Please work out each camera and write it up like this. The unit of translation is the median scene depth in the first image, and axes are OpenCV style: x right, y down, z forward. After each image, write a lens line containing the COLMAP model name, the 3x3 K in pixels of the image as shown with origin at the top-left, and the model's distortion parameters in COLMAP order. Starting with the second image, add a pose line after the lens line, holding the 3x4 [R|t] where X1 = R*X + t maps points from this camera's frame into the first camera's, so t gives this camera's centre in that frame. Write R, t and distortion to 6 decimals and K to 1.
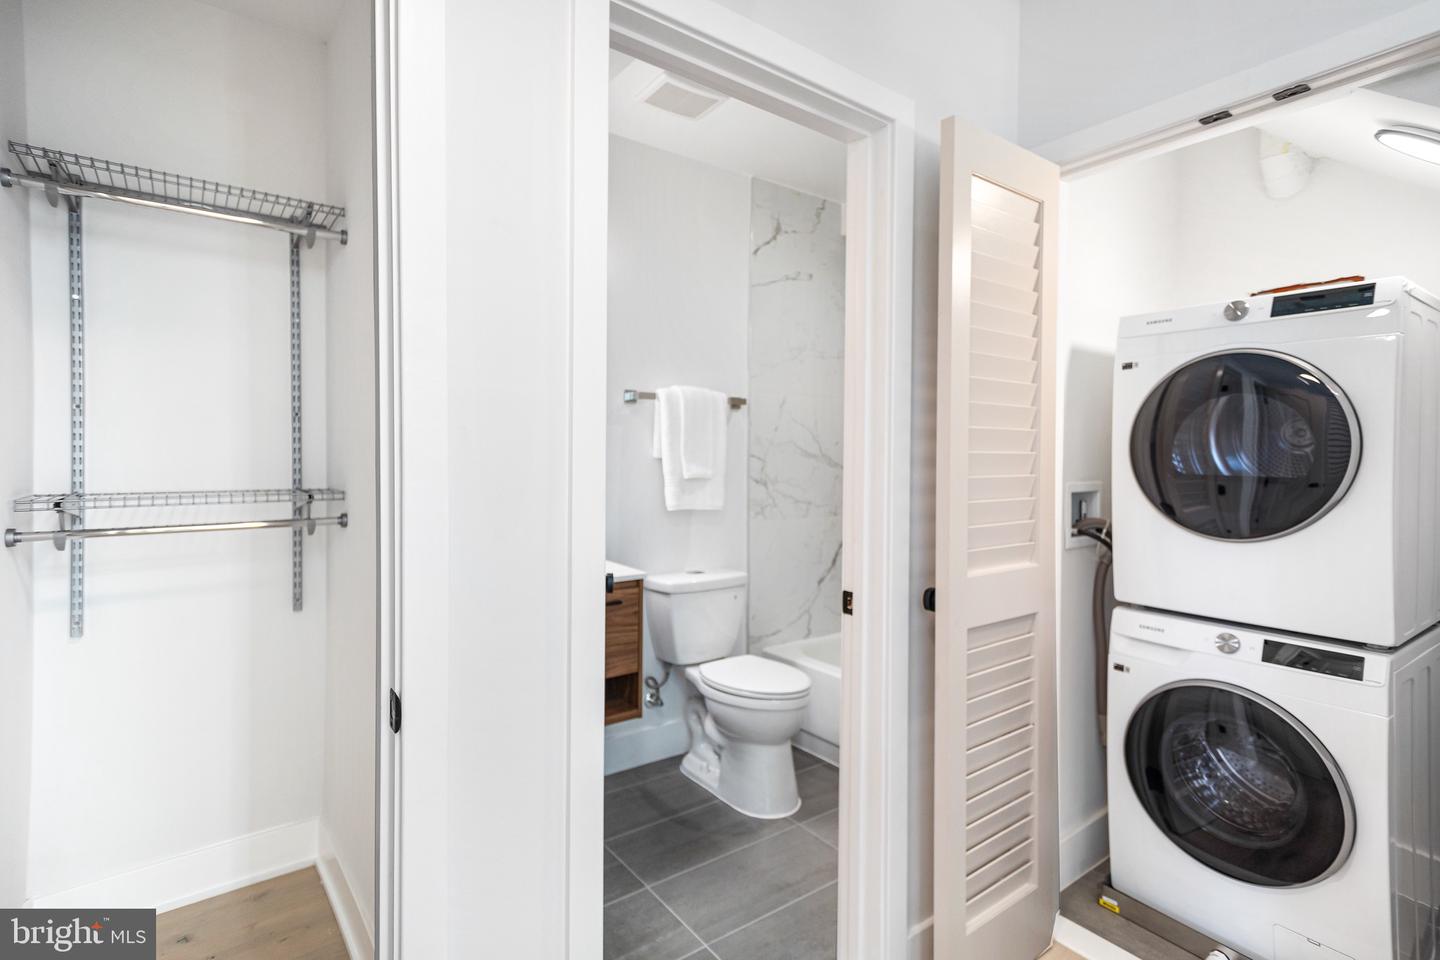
lens RADIAL K [[700.2, 0, 730.6], [0, 700.2, 437.7], [0, 0, 1]] dist [-0.044364, 0.053441]
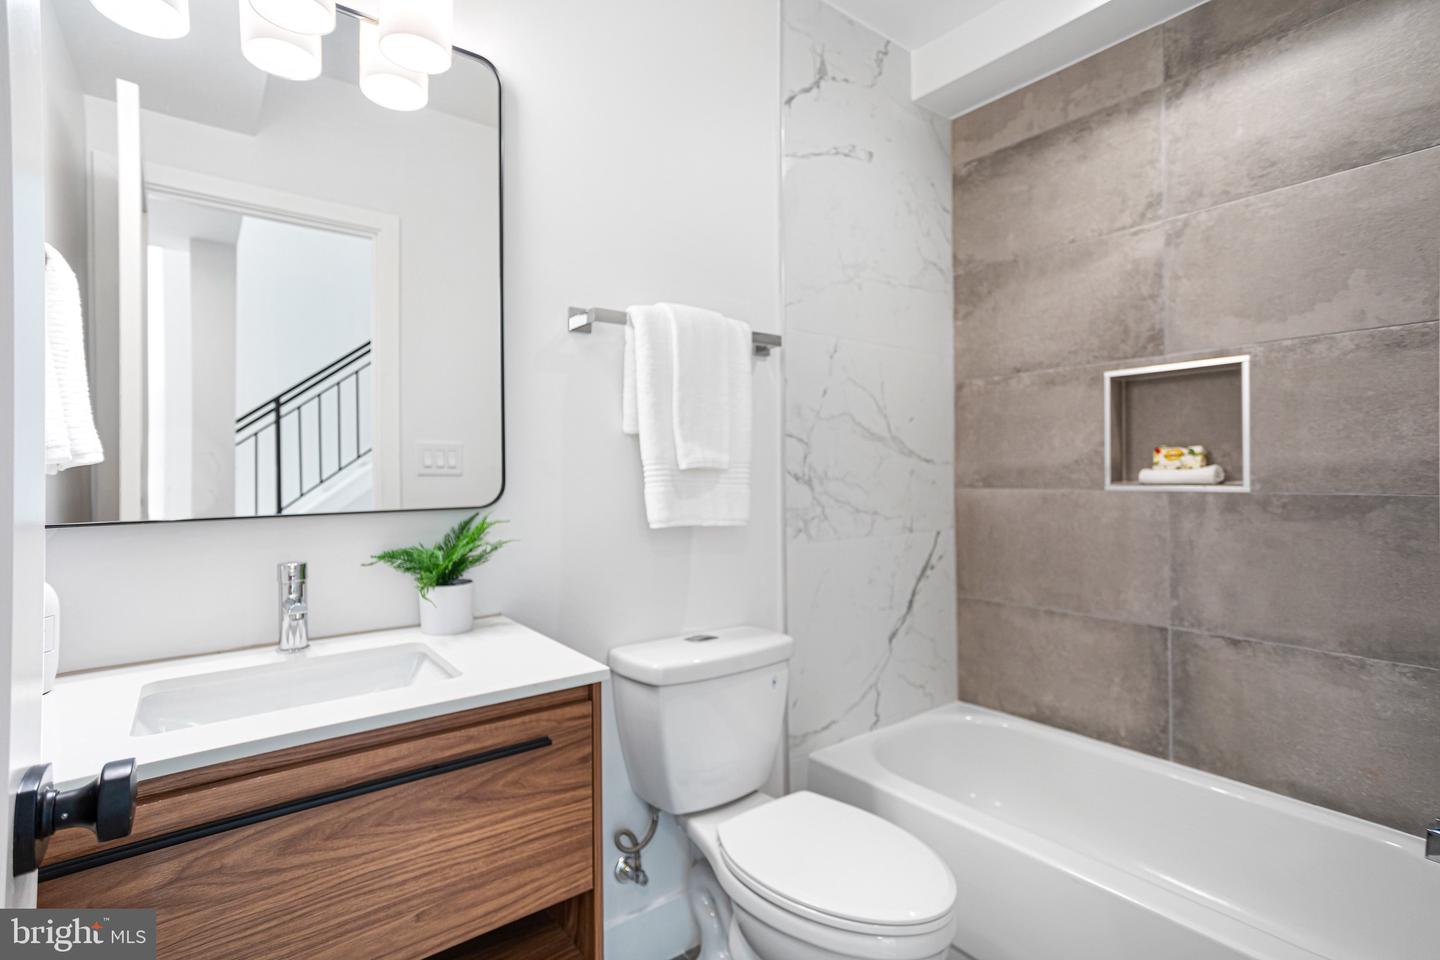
lens RADIAL K [[679.3, 0, 717.5], [0, 679.3, 449.8], [0, 0, 1]] dist [-0.044109, 0.030926]
pose [[0.999679, -0.014420, 0.020821, -0.044208], [0.014757, 0.999762, -0.016090, 0.048195], [-0.020584, 0.016392, 0.999654, 0.430706]]
